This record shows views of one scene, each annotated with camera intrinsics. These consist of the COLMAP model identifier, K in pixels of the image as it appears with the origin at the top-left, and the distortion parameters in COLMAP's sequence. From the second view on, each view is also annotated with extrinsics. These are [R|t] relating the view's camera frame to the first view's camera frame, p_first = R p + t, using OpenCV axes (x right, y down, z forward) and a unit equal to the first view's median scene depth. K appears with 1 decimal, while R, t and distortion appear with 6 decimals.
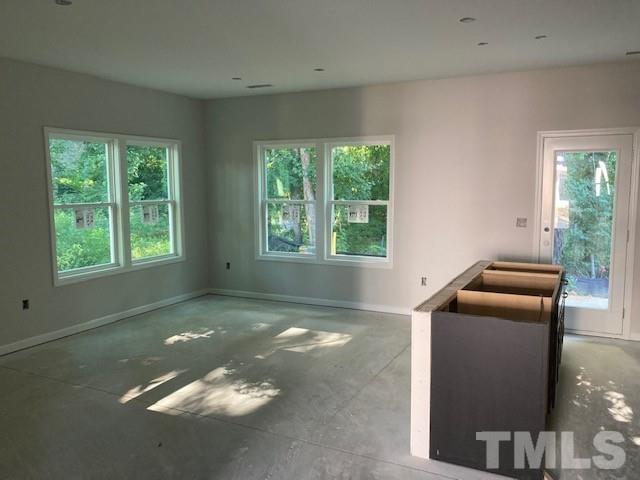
lens RADIAL K [[526.7, 0, 325.2], [0, 526.7, 239.3], [0, 0, 1]] dist [0.012029, -0.002518]
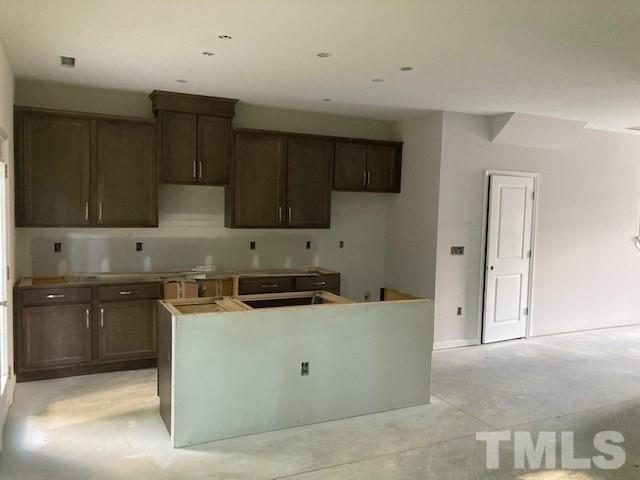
lens RADIAL K [[522.9, 0, 327.1], [0, 522.9, 234.9], [0, 0, 1]] dist [0.023620, -0.019166]
pose [[-0.794030, -0.045389, 0.606182, -0.254159], [0.045840, 0.989898, 0.134165, -0.135788], [-0.606148, 0.134318, -0.783928, 1.242413]]
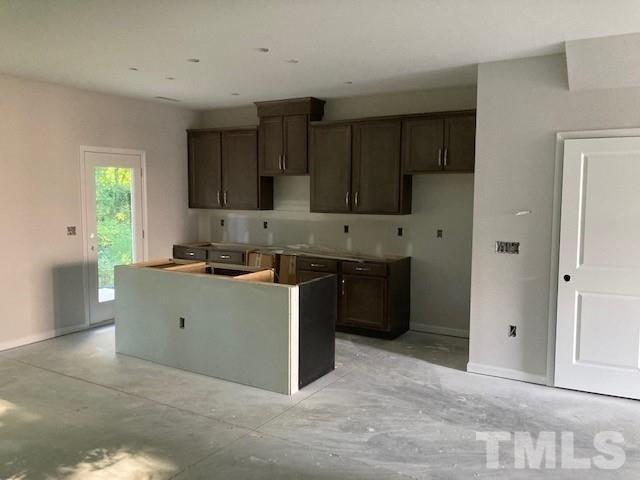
lens RADIAL K [[522.9, 0, 327.1], [0, 522.9, 234.9], [0, 0, 1]] dist [0.023620, -0.019166]
pose [[0.076679, -0.078530, 0.993958, -0.633958], [0.100192, 0.992454, 0.070681, -0.047705], [-0.992009, 0.094167, 0.083969, 0.423261]]
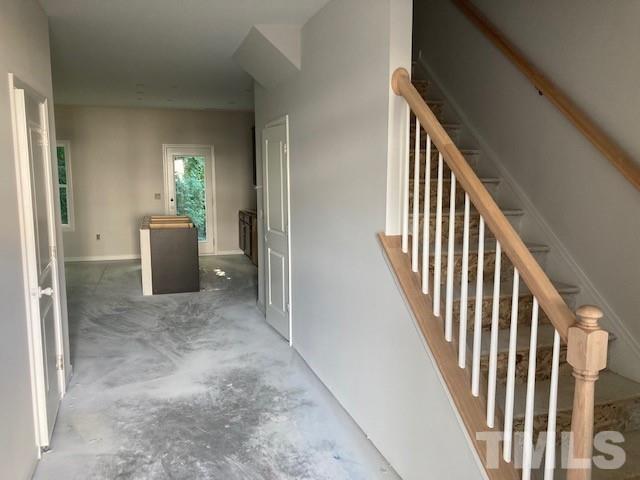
lens RADIAL K [[526.7, 0, 325.2], [0, 526.7, 239.3], [0, 0, 1]] dist [0.012029, -0.002518]
pose [[0.716658, -0.082678, 0.692507, -0.447615], [0.074195, 0.996352, 0.042171, 0.077130], [-0.693467, 0.021159, 0.720177, -0.626411]]
